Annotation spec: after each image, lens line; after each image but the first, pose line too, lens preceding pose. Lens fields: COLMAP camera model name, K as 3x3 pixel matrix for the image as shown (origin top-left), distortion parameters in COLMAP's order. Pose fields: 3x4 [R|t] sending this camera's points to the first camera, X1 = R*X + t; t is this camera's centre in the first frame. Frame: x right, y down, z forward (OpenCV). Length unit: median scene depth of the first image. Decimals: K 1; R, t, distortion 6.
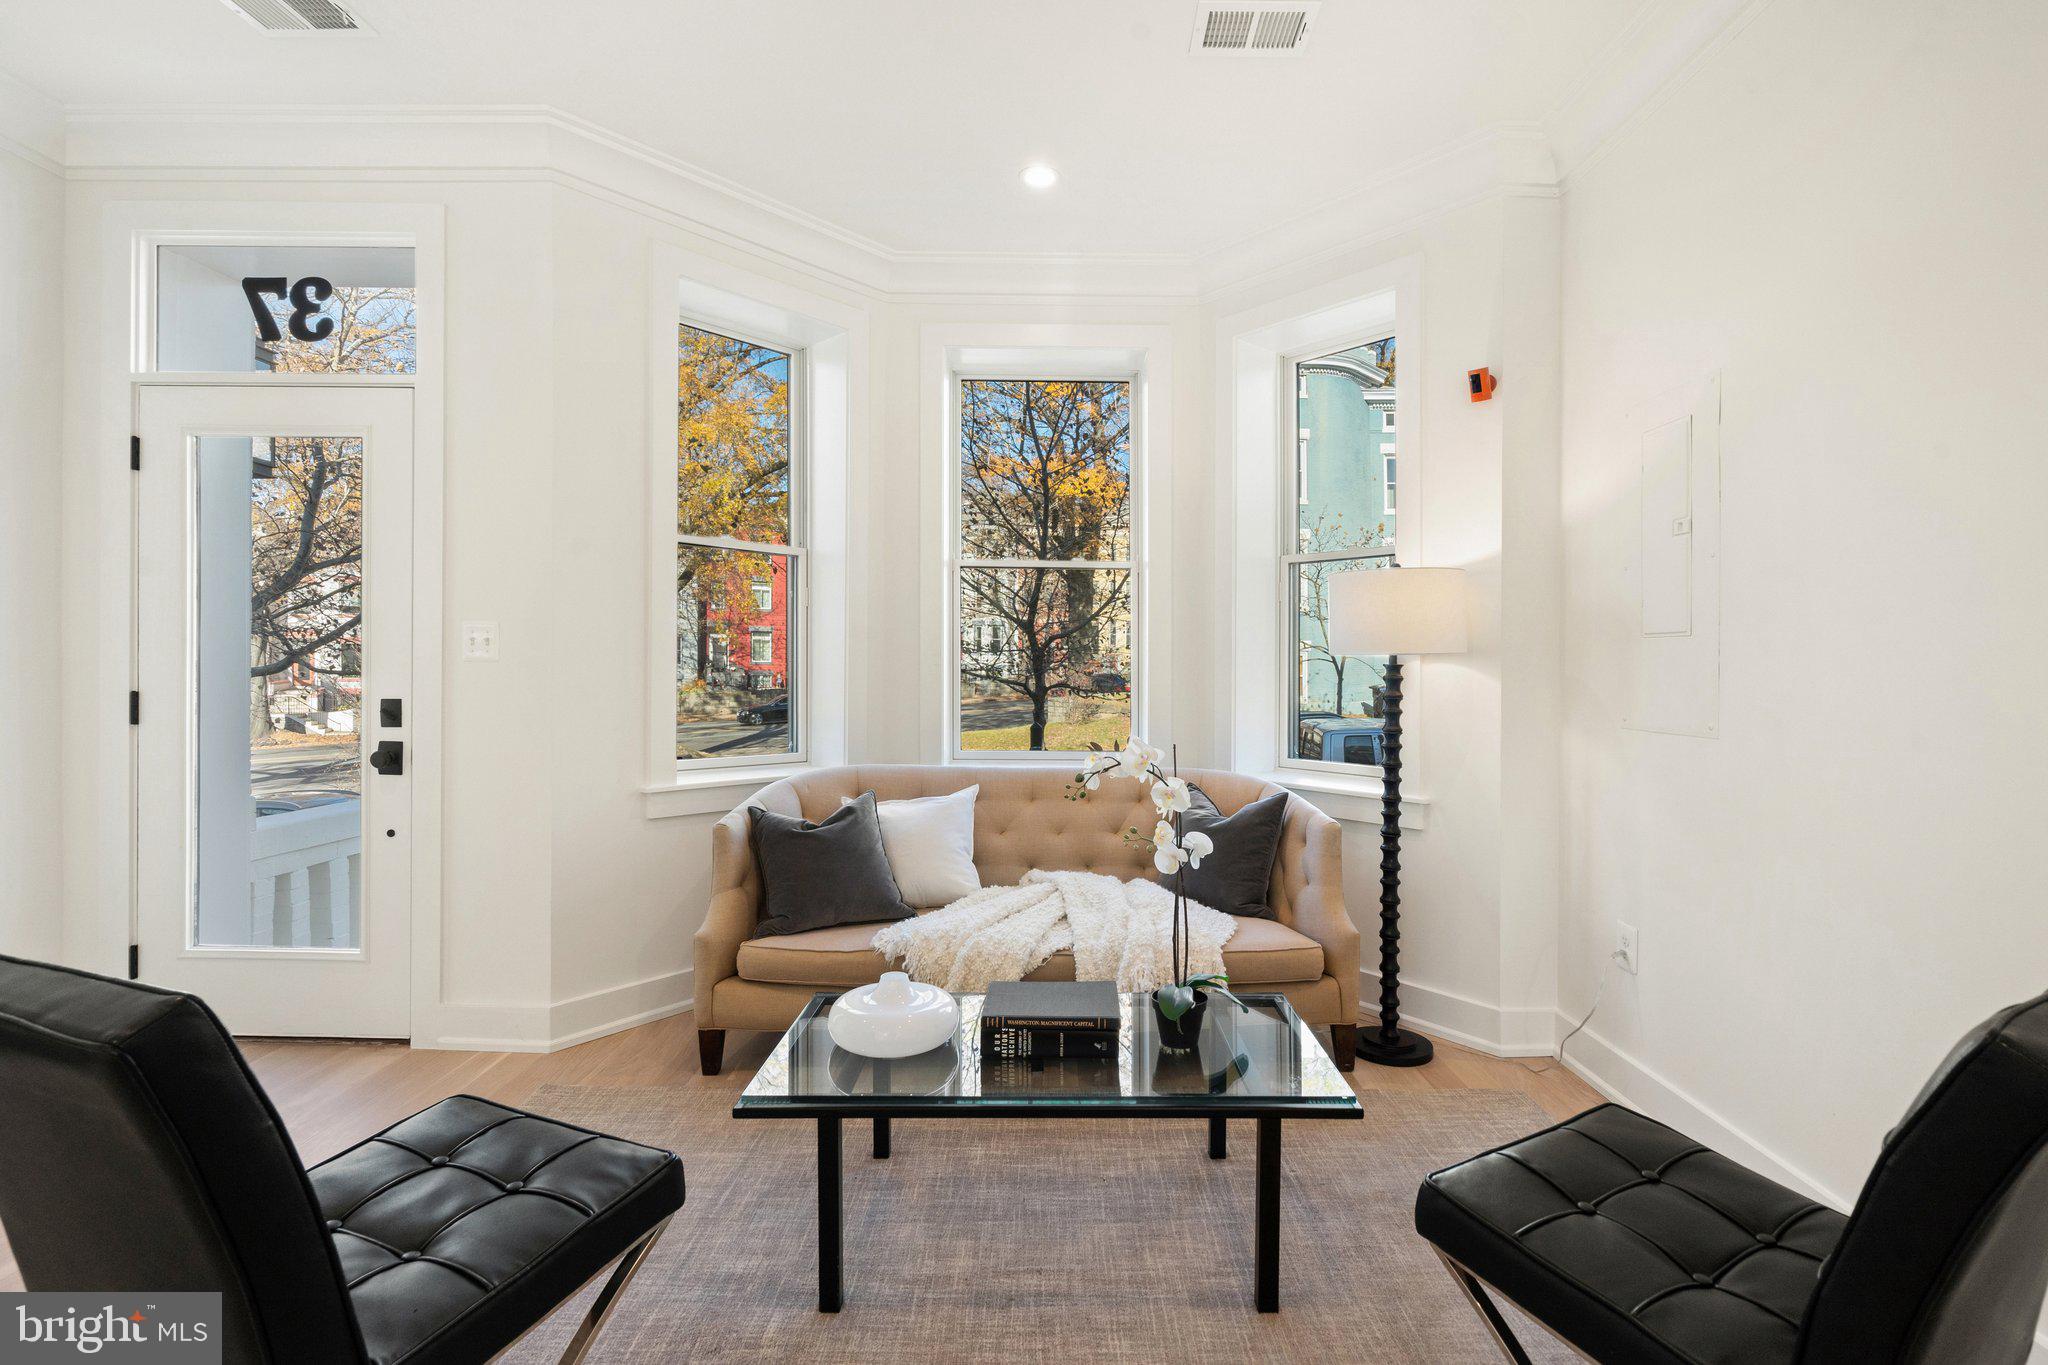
lens RADIAL K [[956.4, 0, 1024.0], [0, 956.4, 682.5], [0, 0, 1]] dist [0.001726, 0.000749]
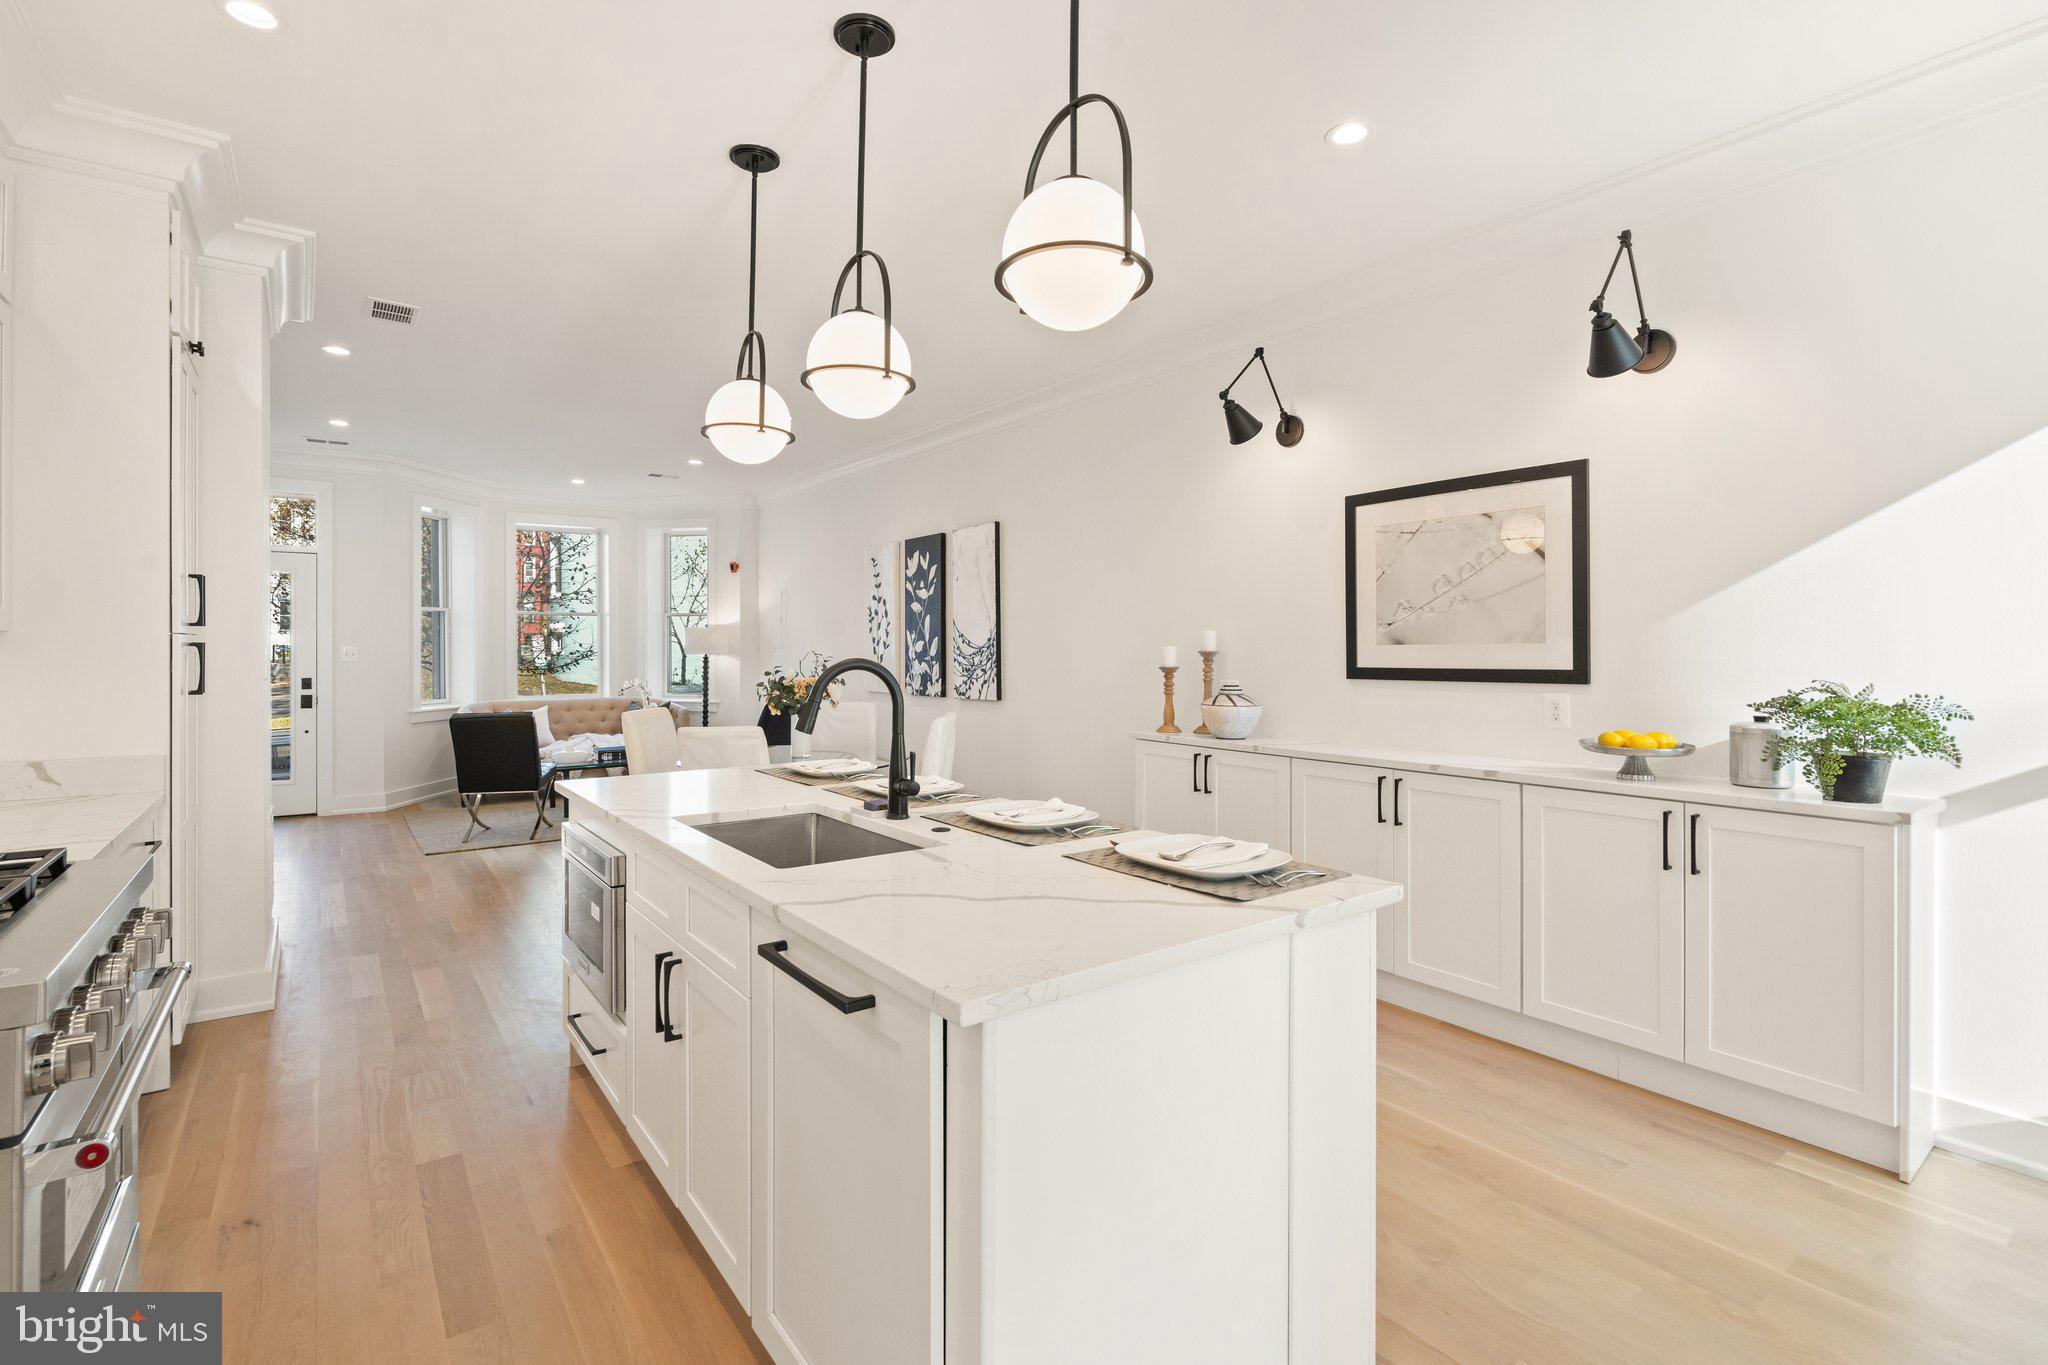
lens RADIAL K [[920.1, 0, 1026.7], [0, 920.1, 609.4], [0, 0, 1]] dist [0.000925, 0.000117]
pose [[0.766340, 0.016845, 0.642215, -0.734683], [0.018800, 0.998640, -0.048626, -0.008694], [-0.642160, 0.049338, 0.764981, -1.956510]]
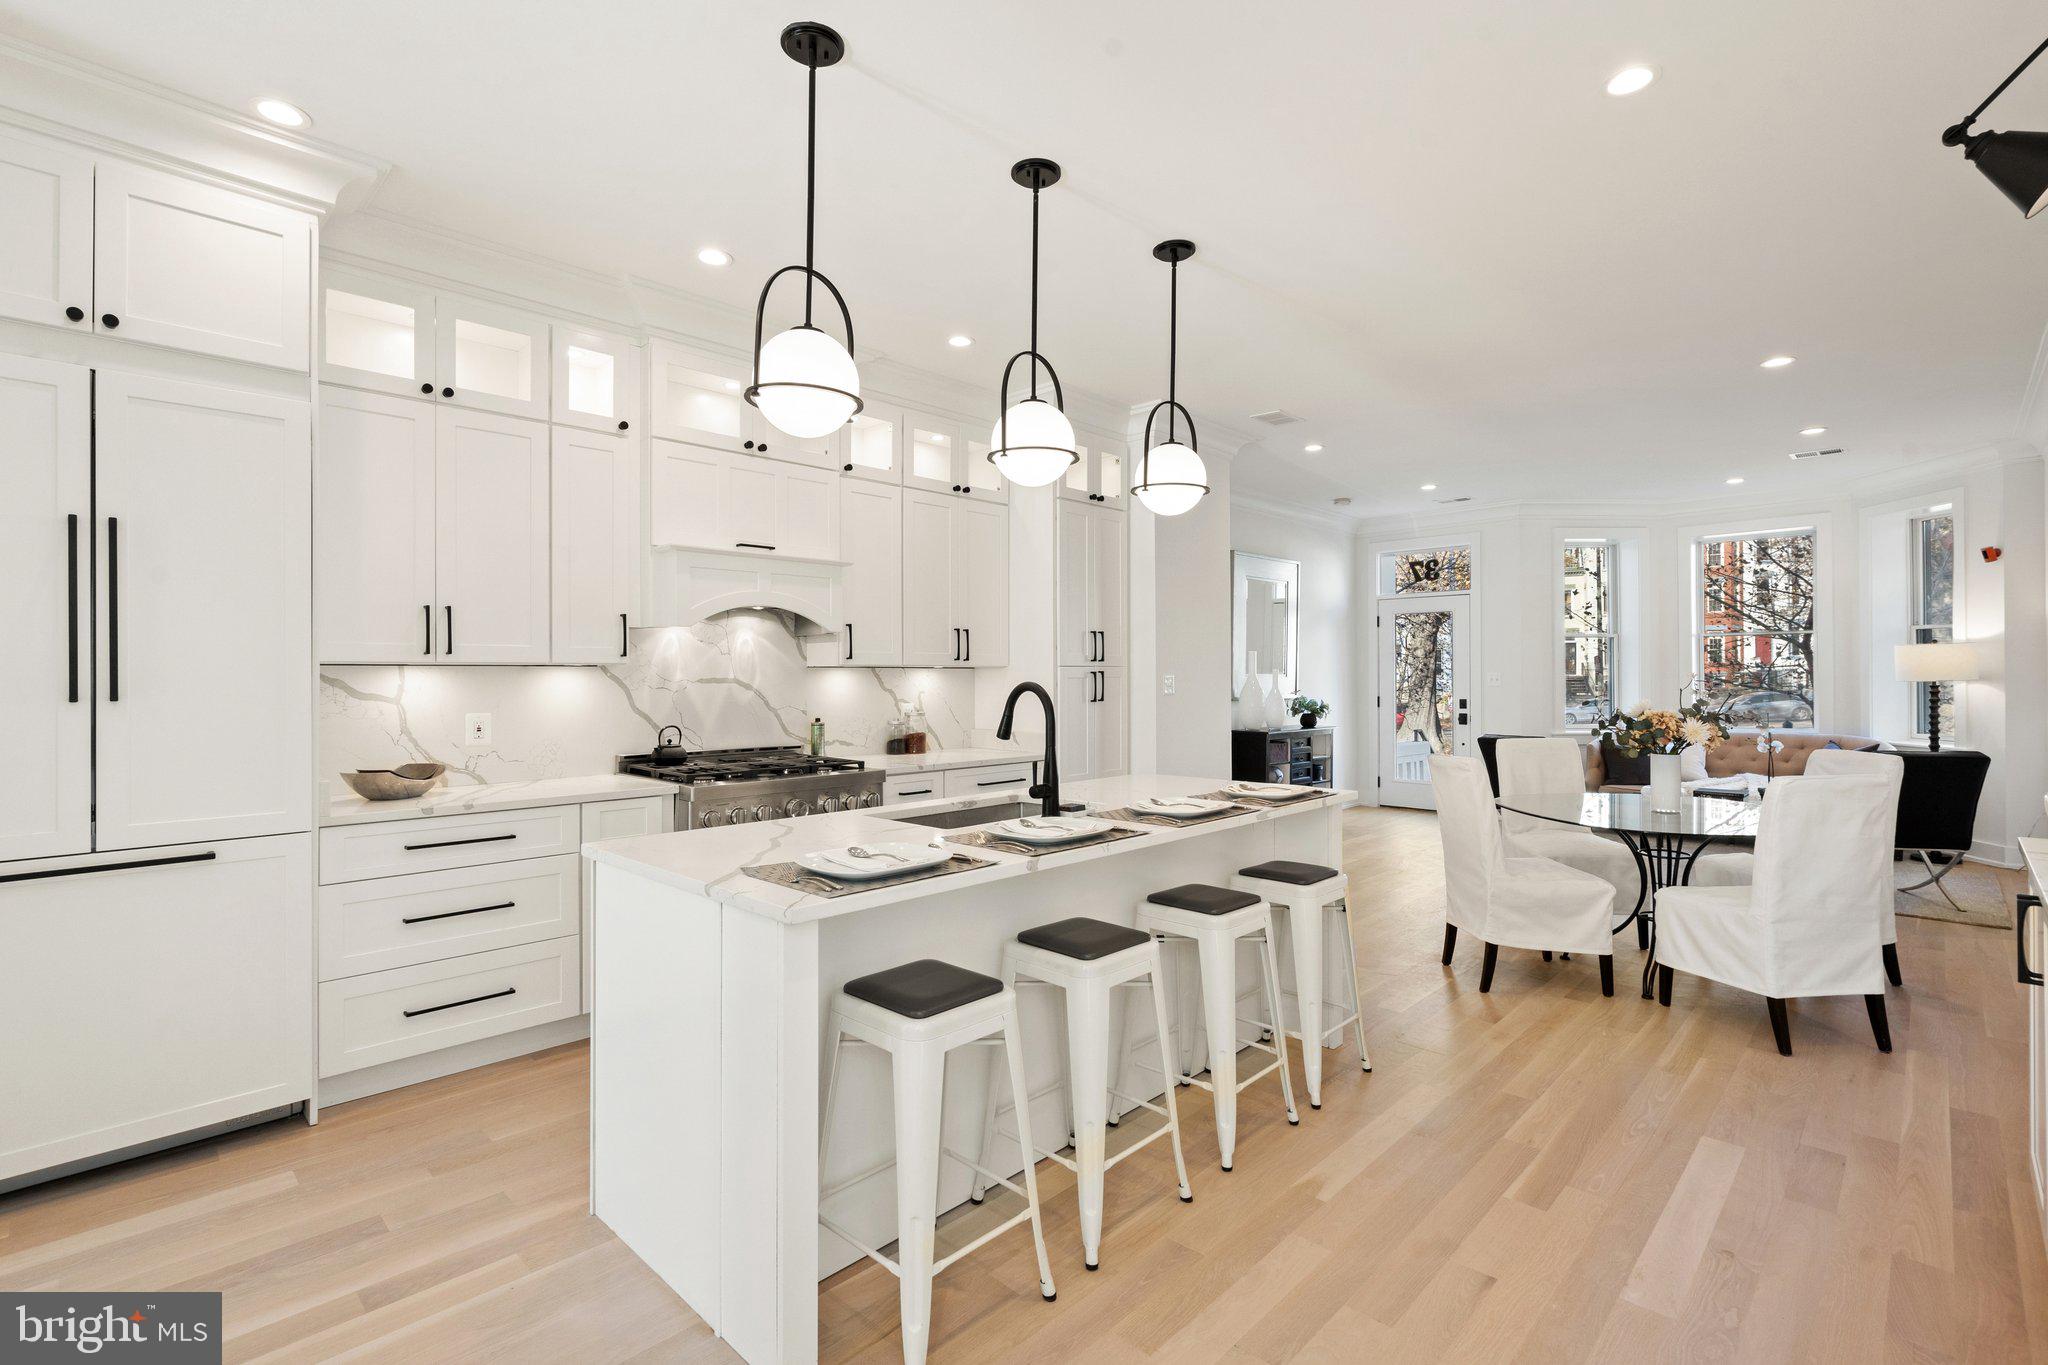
lens RADIAL K [[956.4, 0, 1024.0], [0, 956.4, 682.5], [0, 0, 1]] dist [0.001726, 0.000749]
pose [[0.748435, -0.008796, -0.663150, 0.281333], [-0.001225, 0.999892, -0.014645, 0.010206], [0.663208, 0.011773, 0.748343, -2.053098]]
